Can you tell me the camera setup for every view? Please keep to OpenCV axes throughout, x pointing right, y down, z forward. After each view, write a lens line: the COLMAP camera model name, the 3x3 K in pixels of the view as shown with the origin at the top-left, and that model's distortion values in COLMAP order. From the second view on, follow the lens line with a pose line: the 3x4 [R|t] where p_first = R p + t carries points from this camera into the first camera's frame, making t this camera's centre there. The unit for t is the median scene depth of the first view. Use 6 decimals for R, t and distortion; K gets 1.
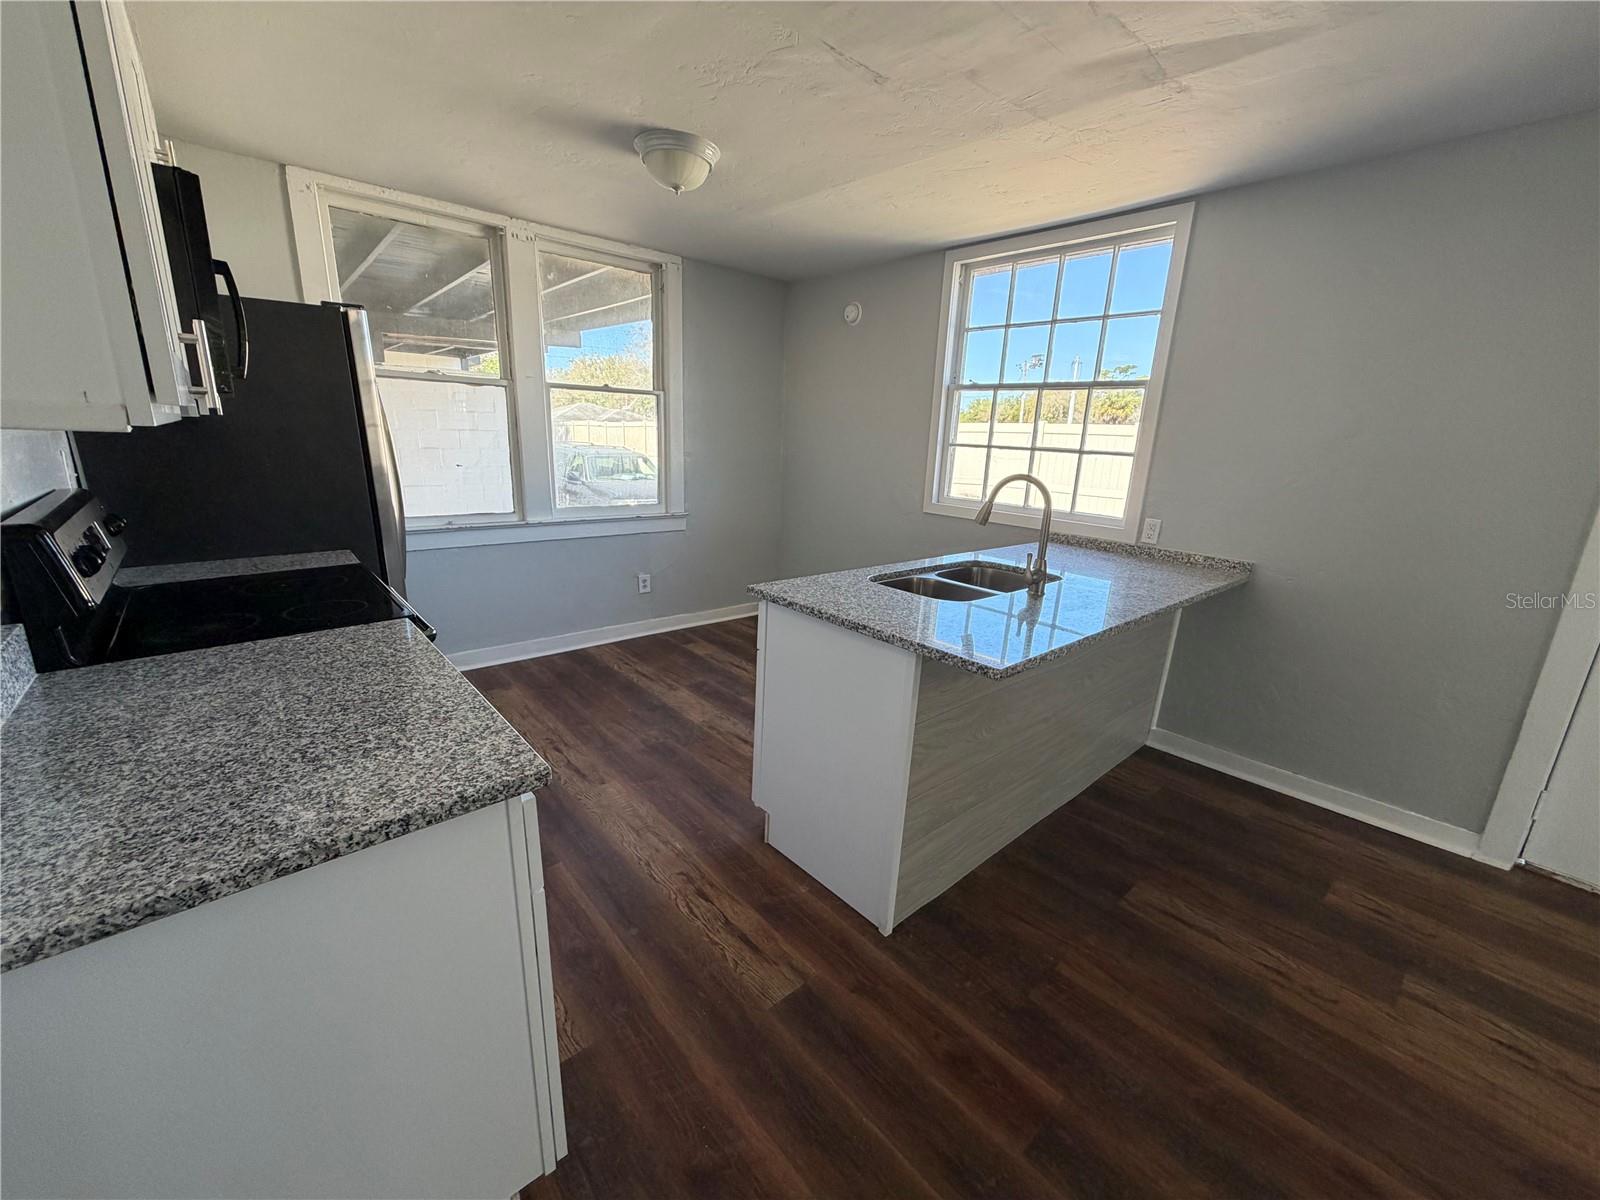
lens RADIAL K [[636.3, 0, 795.6], [0, 636.3, 596.3], [0, 0, 1]] dist [0.000796, -0.000400]
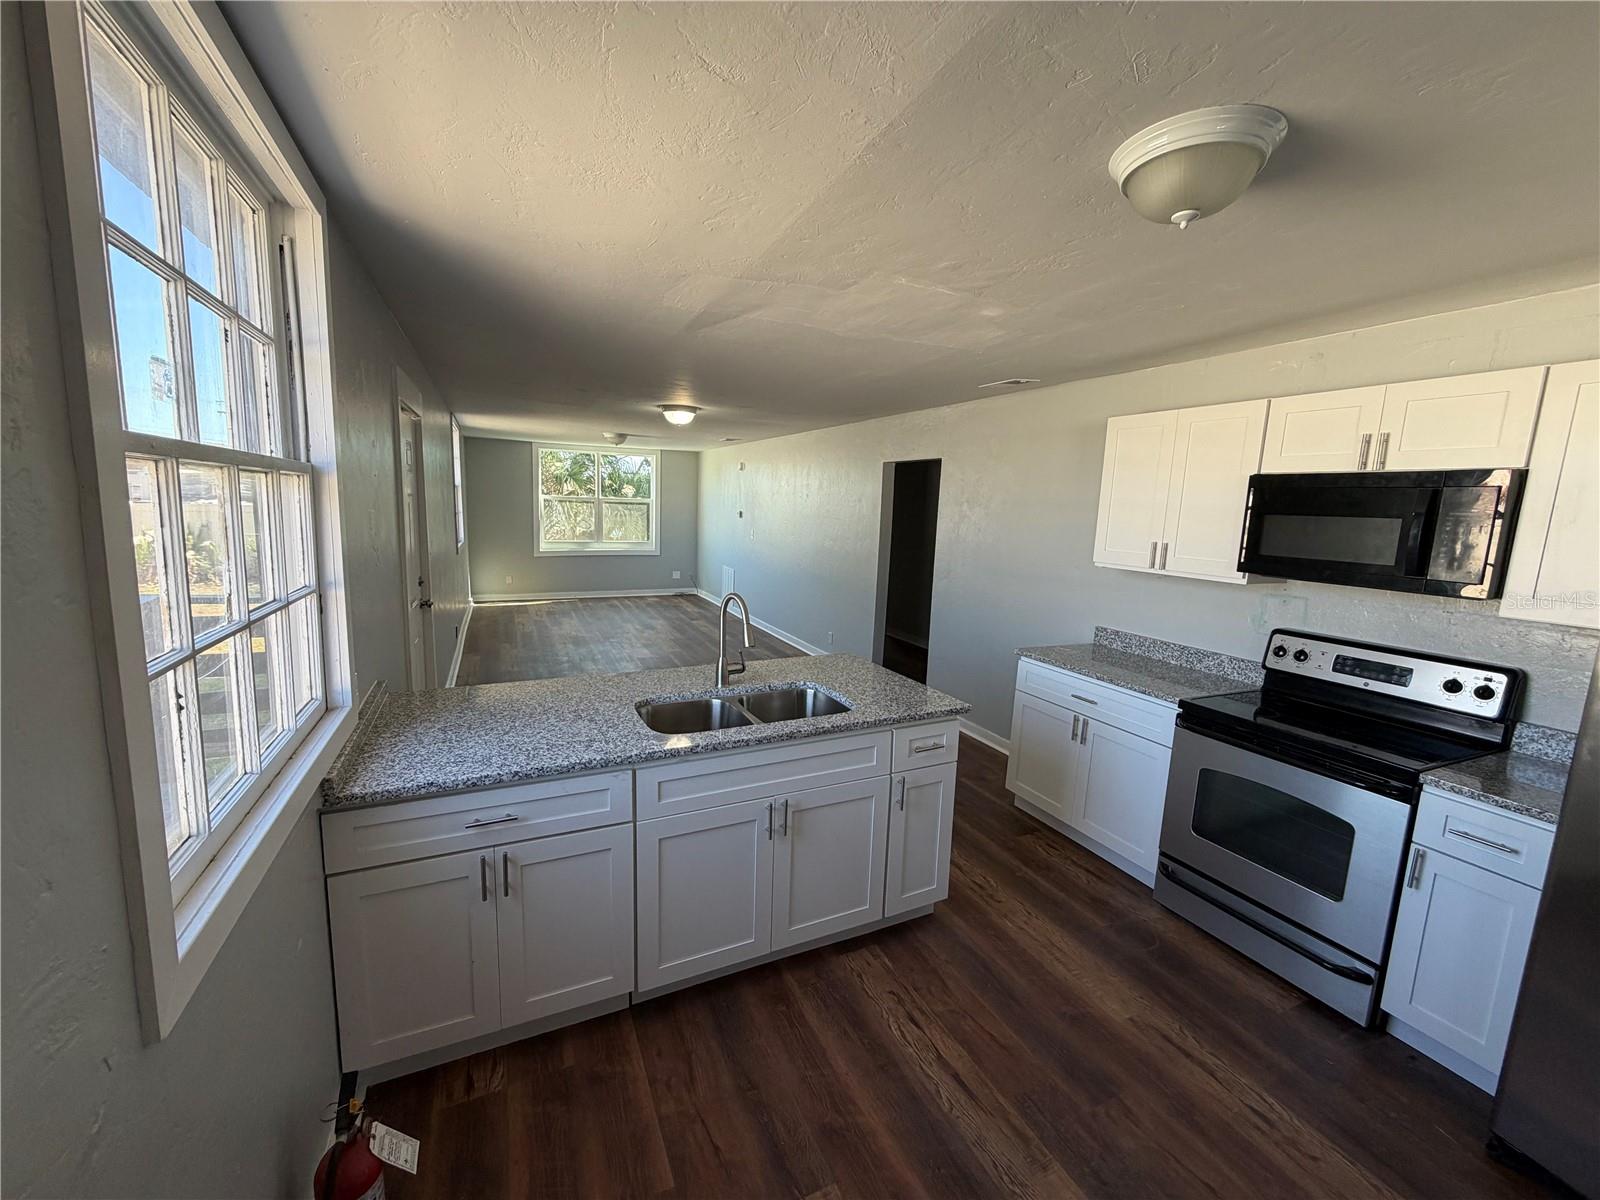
lens RADIAL K [[642.4, 0, 800.9], [0, 642.4, 599.2], [0, 0, 1]] dist [0.000073, -0.000120]
pose [[-0.959886, -0.115798, 0.255363, -0.051081], [-0.005914, 0.918896, 0.394456, -0.627244], [-0.280329, 0.377122, -0.882720, 1.958987]]
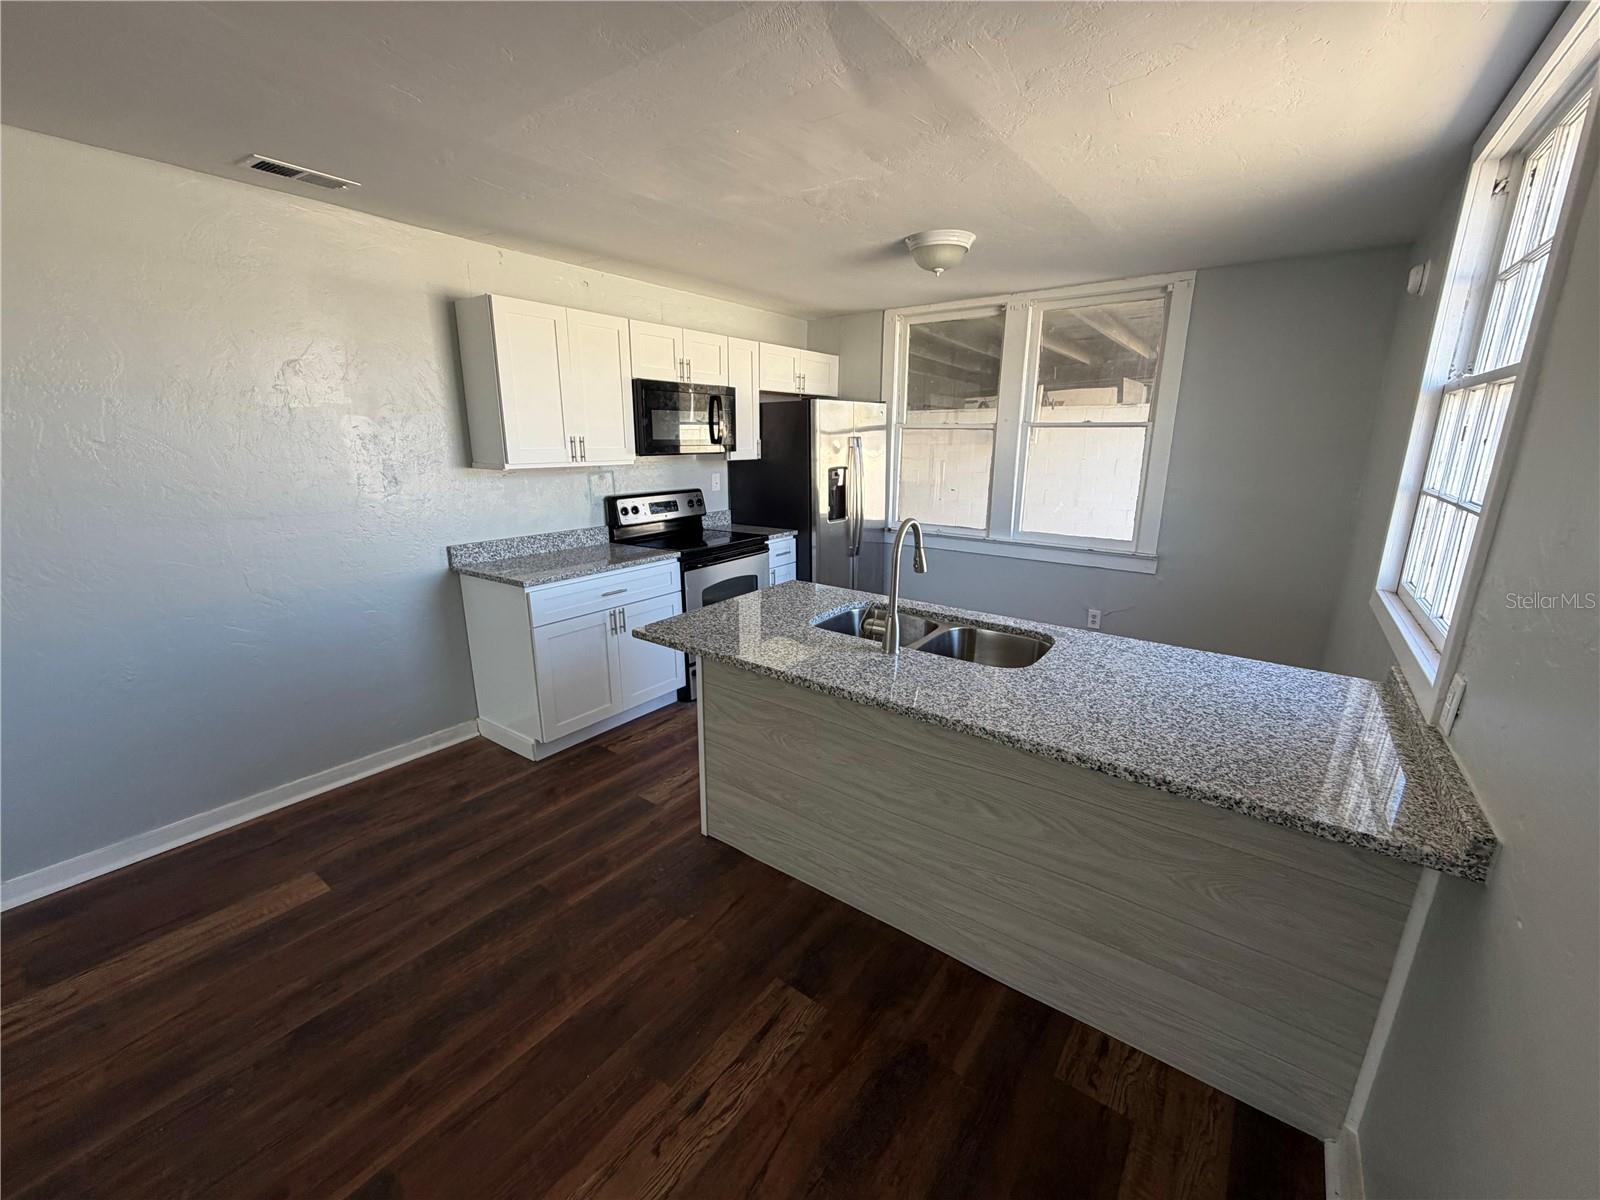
lens RADIAL K [[636.3, 0, 795.6], [0, 636.3, 596.3], [0, 0, 1]] dist [0.000796, -0.000400]
pose [[0.216670, 0.203187, -0.954866, 1.187554], [-0.241656, 0.958824, 0.149195, -0.178939], [0.945863, 0.198423, 0.256849, 0.629340]]
